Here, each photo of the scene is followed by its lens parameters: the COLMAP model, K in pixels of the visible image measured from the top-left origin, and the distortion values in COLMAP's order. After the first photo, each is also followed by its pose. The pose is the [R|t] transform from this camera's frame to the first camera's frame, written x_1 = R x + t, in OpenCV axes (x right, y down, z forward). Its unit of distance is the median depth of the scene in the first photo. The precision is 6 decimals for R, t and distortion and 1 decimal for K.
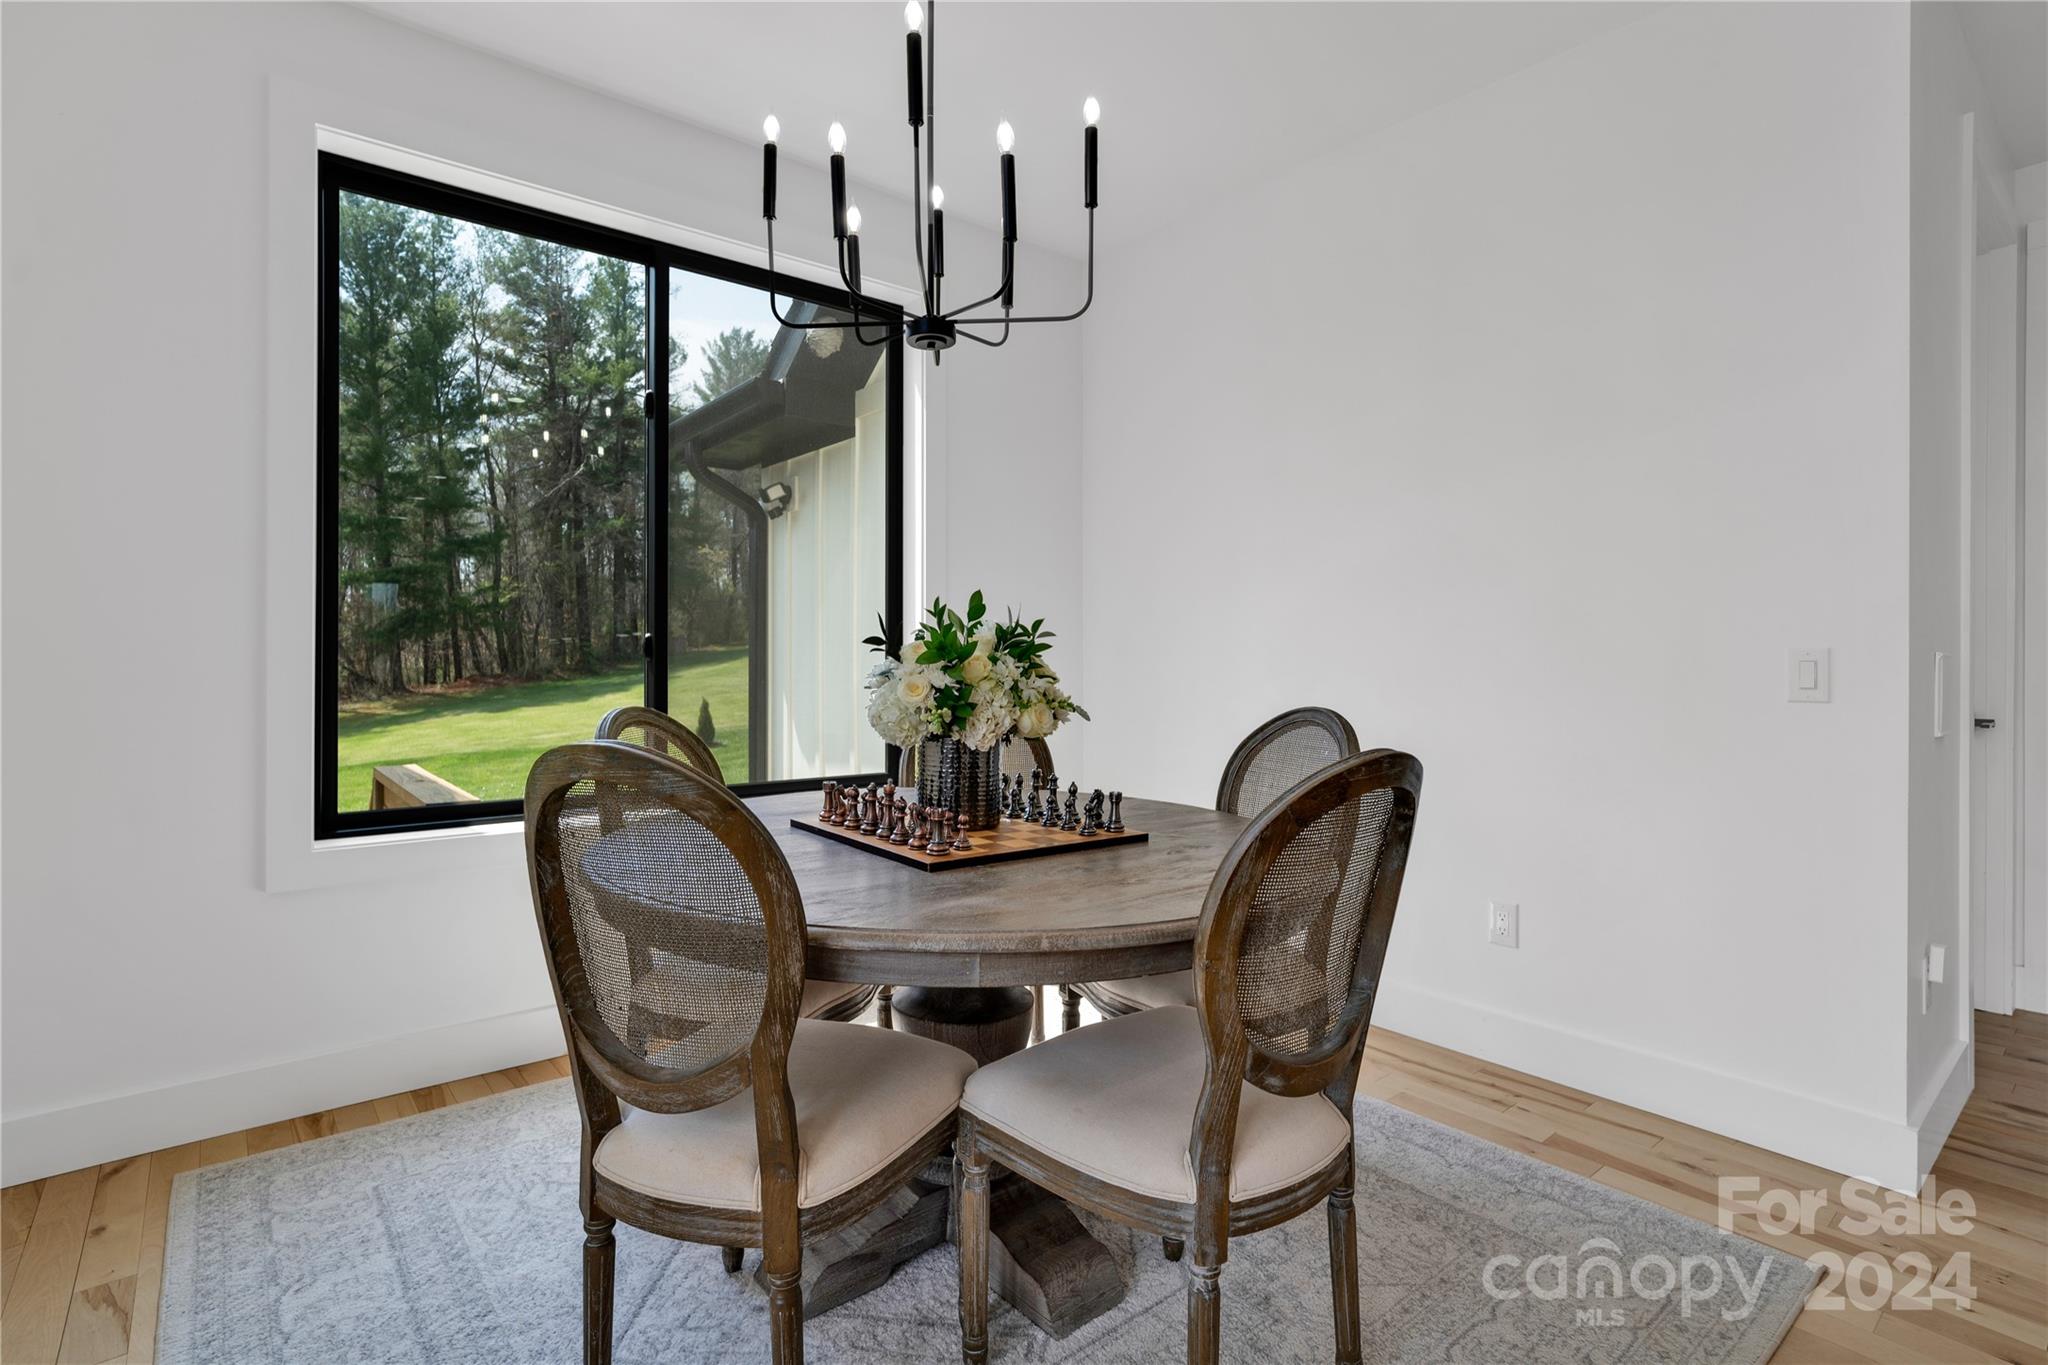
lens RADIAL K [[969.5, 0, 1024.0], [0, 969.5, 682.5], [0, 0, 1]] dist [0.042489, 0.009923]
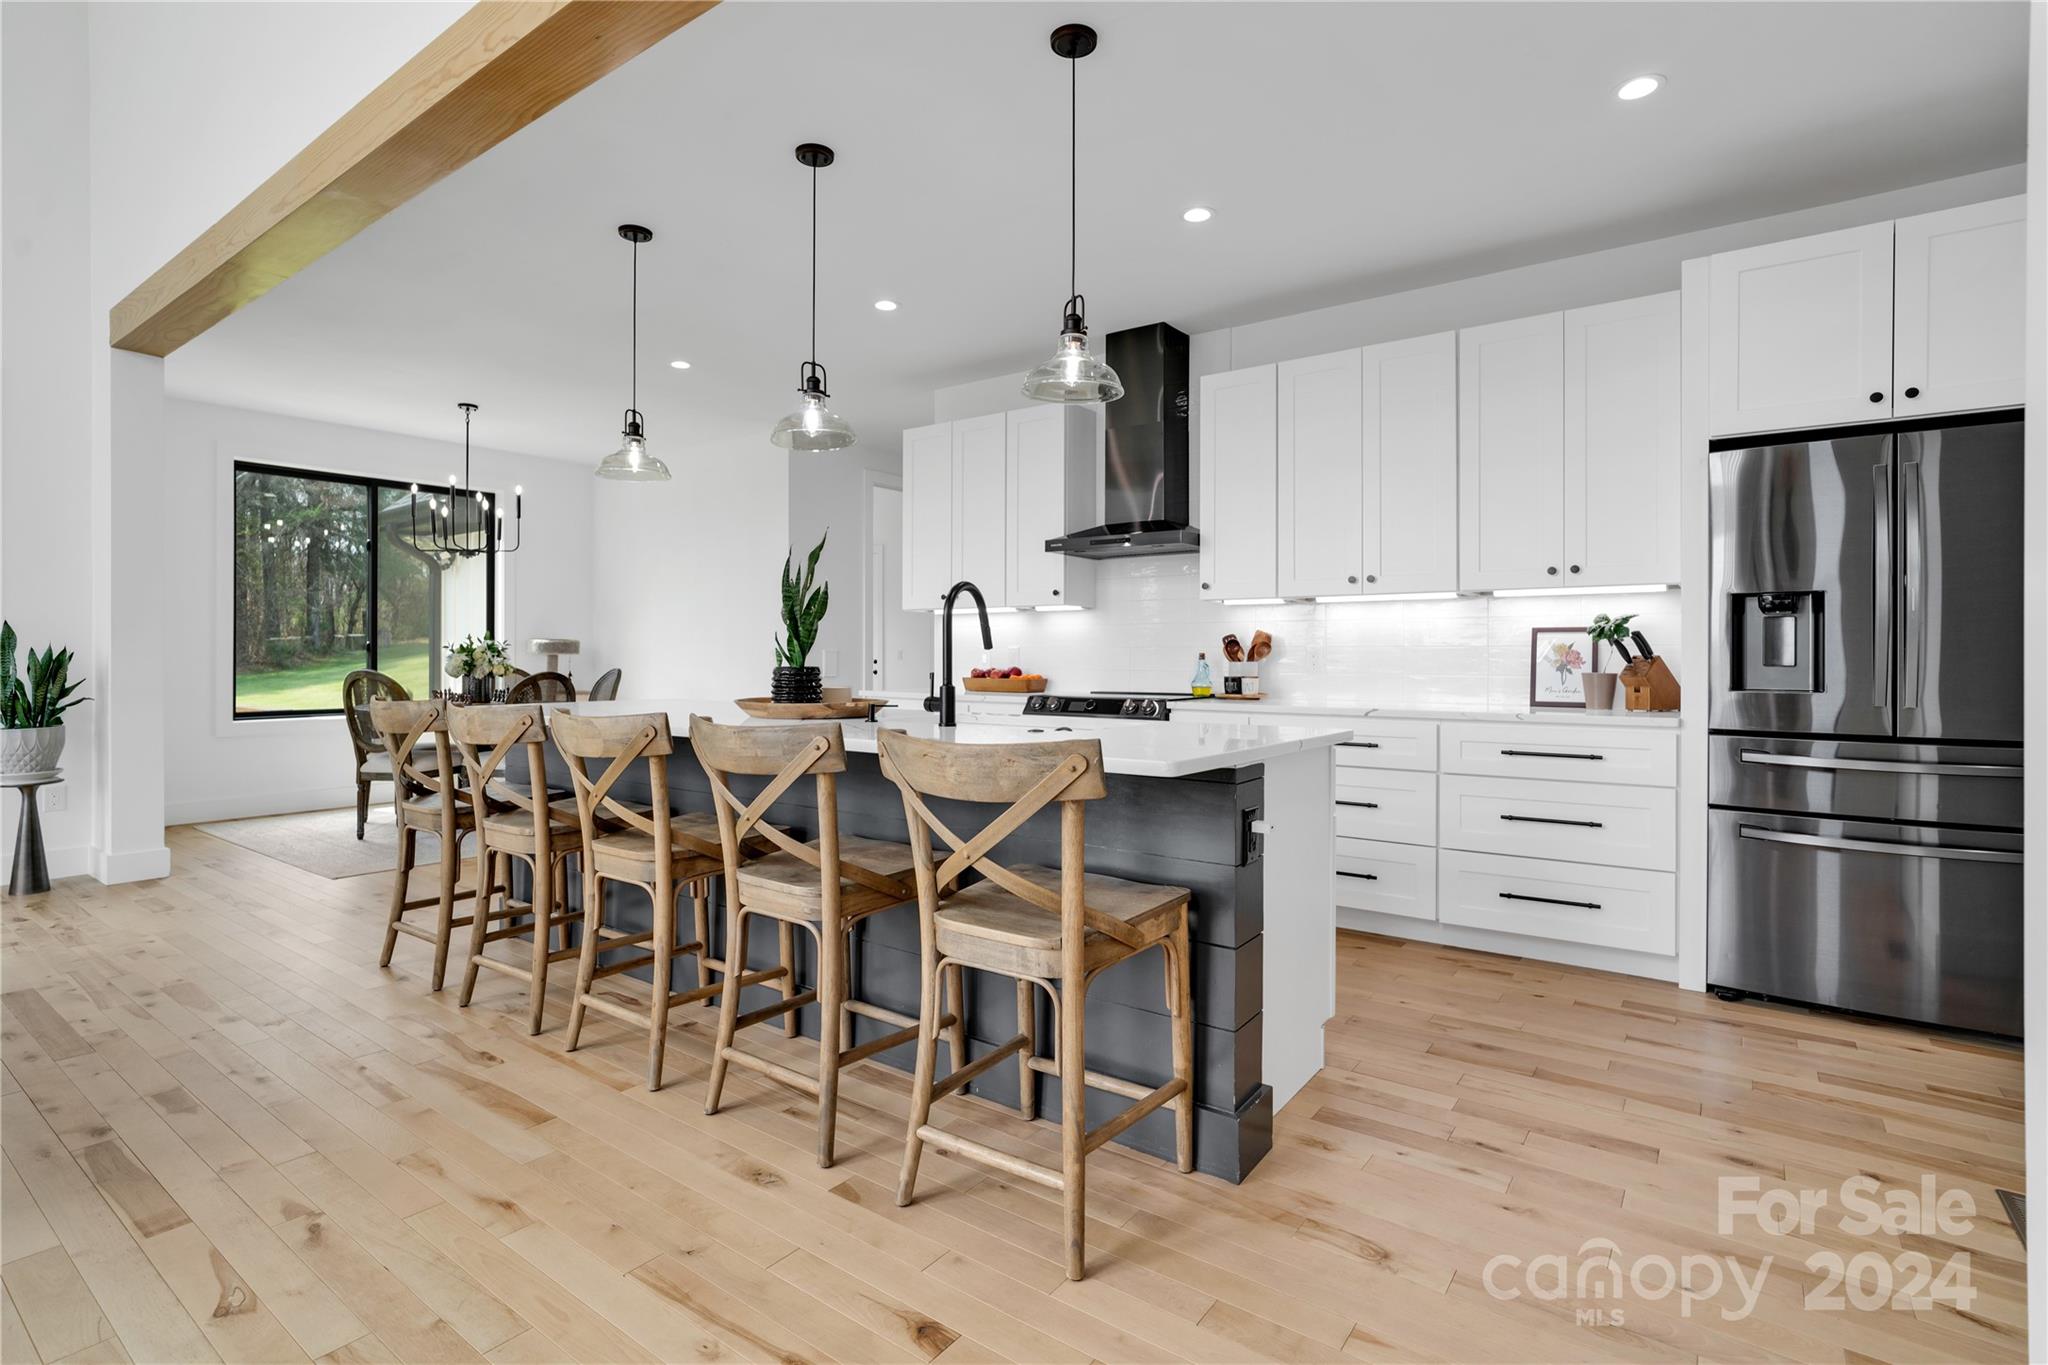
lens RADIAL K [[970.1, 0, 1023.5], [0, 970.1, 693.3], [0, 0, 1]] dist [-0.018916, 0.009764]
pose [[0.969936, 0.000150, 0.243360, 0.714482], [-0.002799, 0.999941, 0.010540, 0.056247], [-0.243344, -0.010905, 0.969879, -2.002644]]
